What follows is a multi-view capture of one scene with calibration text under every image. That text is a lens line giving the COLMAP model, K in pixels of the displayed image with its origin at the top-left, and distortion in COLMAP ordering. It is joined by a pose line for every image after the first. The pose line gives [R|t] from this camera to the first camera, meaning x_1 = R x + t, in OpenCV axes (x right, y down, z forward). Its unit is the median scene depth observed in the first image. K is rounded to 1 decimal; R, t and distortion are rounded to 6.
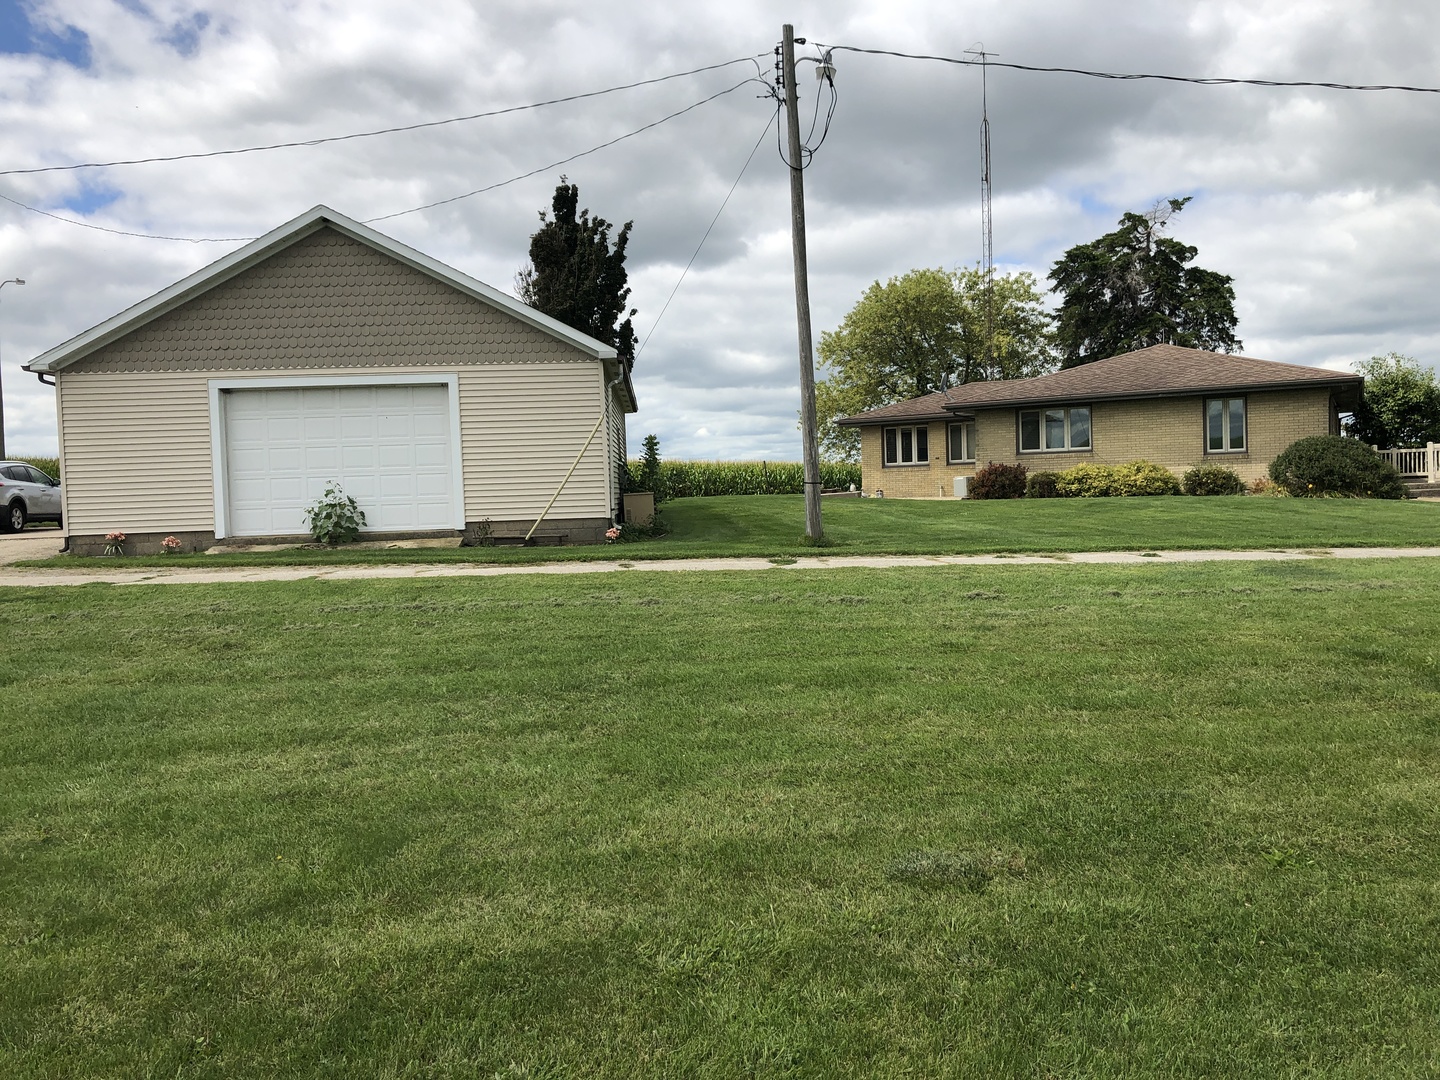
lens RADIAL K [[1180.7, 0, 688.9], [0, 1180.7, 542.9], [0, 0, 1]] dist [-0.027631, -0.000286]
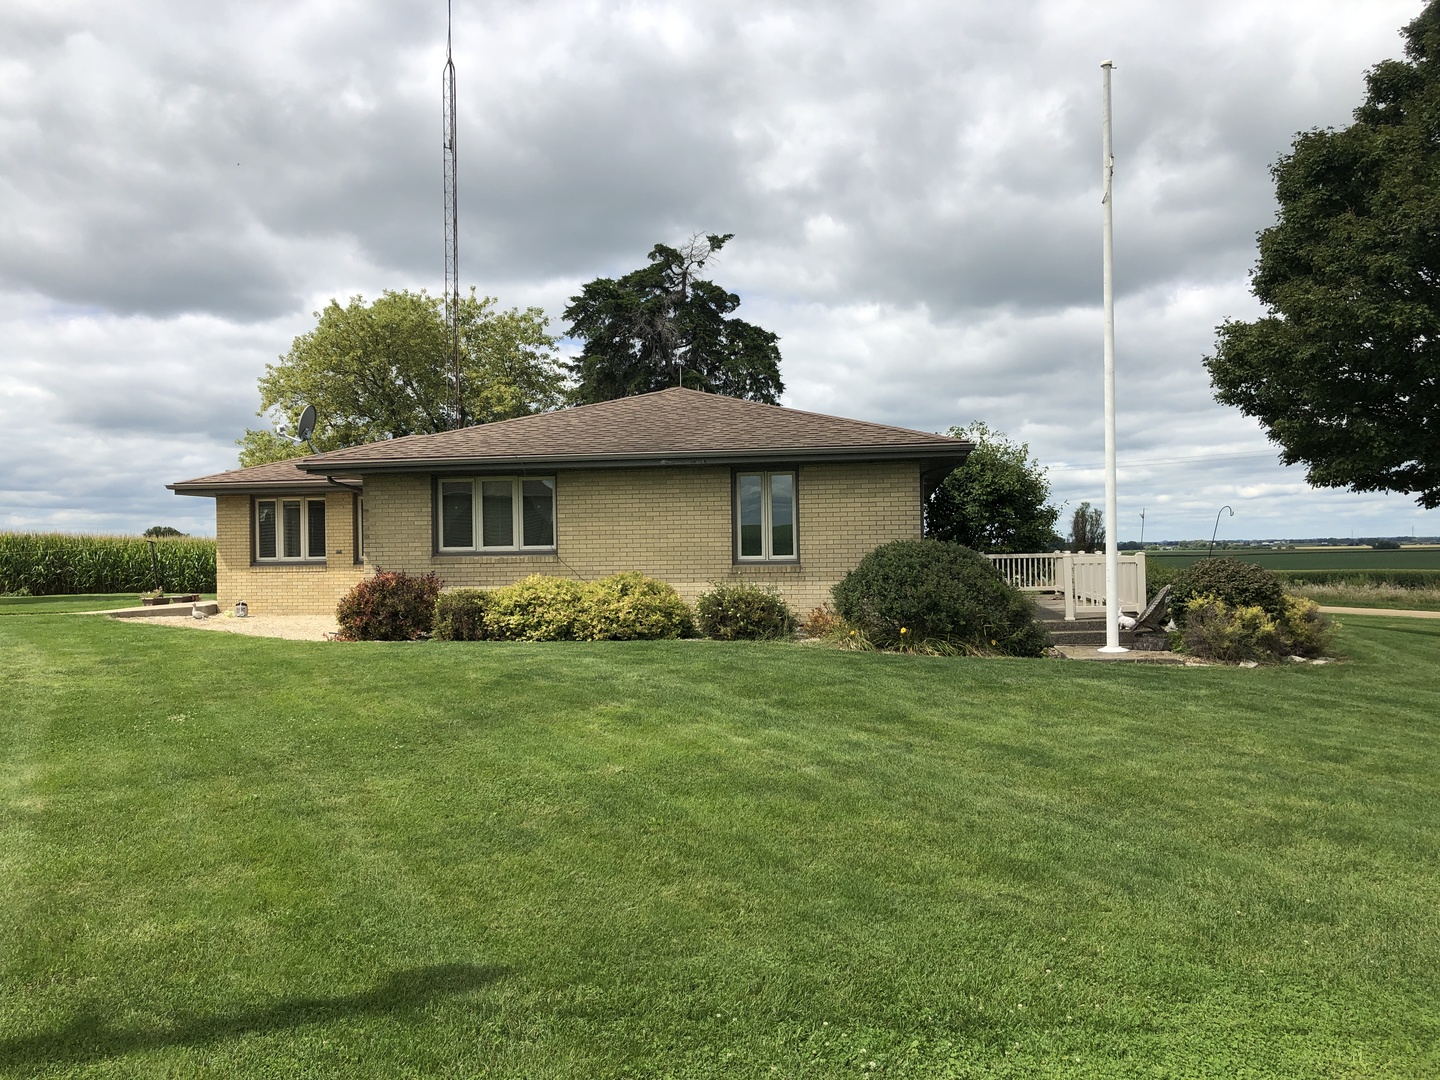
lens RADIAL K [[1178.3, 0, 720.0], [0, 1178.3, 540.0], [0, 0, 1]] dist [0.000871, 0.002021]
pose [[0.927385, 0.023582, 0.373365, 0.115098], [0.000081, 0.997999, -0.063236, -0.027442], [-0.374109, 0.058674, 0.925527, 0.246660]]
